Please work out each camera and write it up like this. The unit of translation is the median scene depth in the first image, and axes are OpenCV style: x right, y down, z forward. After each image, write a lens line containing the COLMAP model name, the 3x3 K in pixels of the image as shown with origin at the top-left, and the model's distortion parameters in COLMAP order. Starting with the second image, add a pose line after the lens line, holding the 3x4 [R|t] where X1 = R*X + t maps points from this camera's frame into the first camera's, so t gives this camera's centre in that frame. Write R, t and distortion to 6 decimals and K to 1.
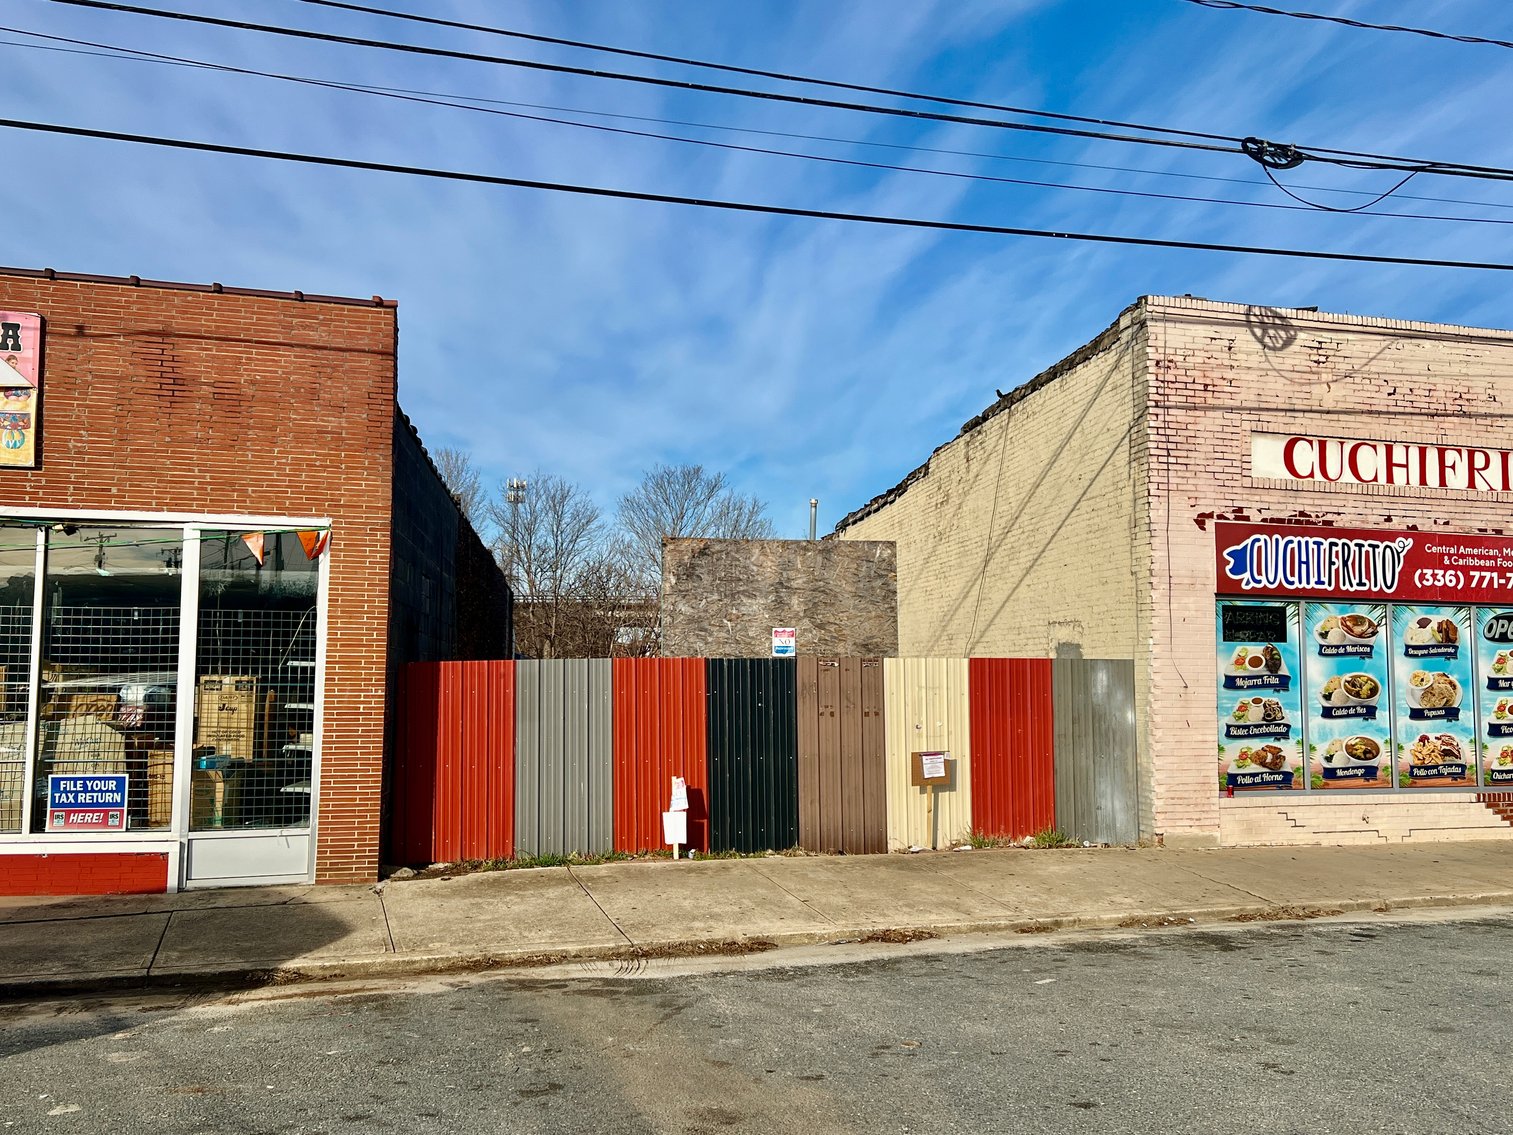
lens RADIAL K [[1352.3, 0, 754.6], [0, 1352.3, 569.9], [0, 0, 1]] dist [0.046863, -0.037216]
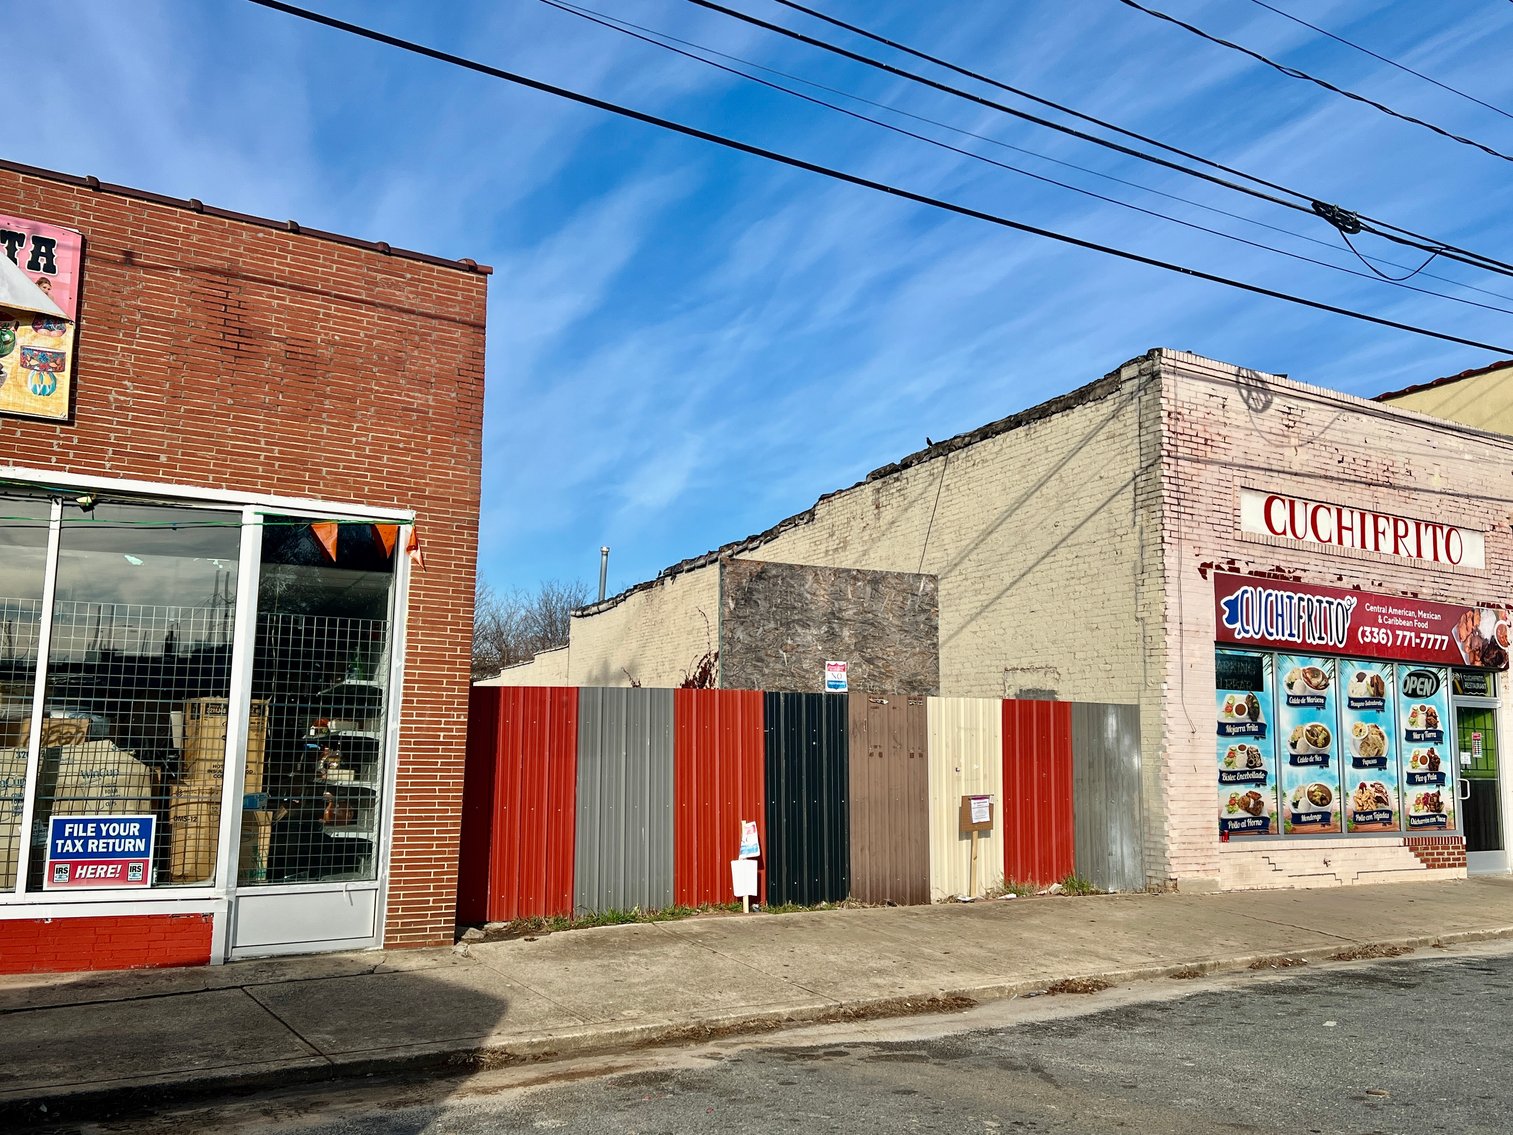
lens RADIAL K [[1352.3, 0, 755.1], [0, 1352.3, 567.0], [0, 0, 1]] dist [0.046863, -0.037216]
pose [[0.961020, 0.047751, 0.272324, -0.290494], [-0.033580, 0.997840, -0.056466, 0.032471], [-0.274432, 0.045121, 0.960547, 0.113406]]
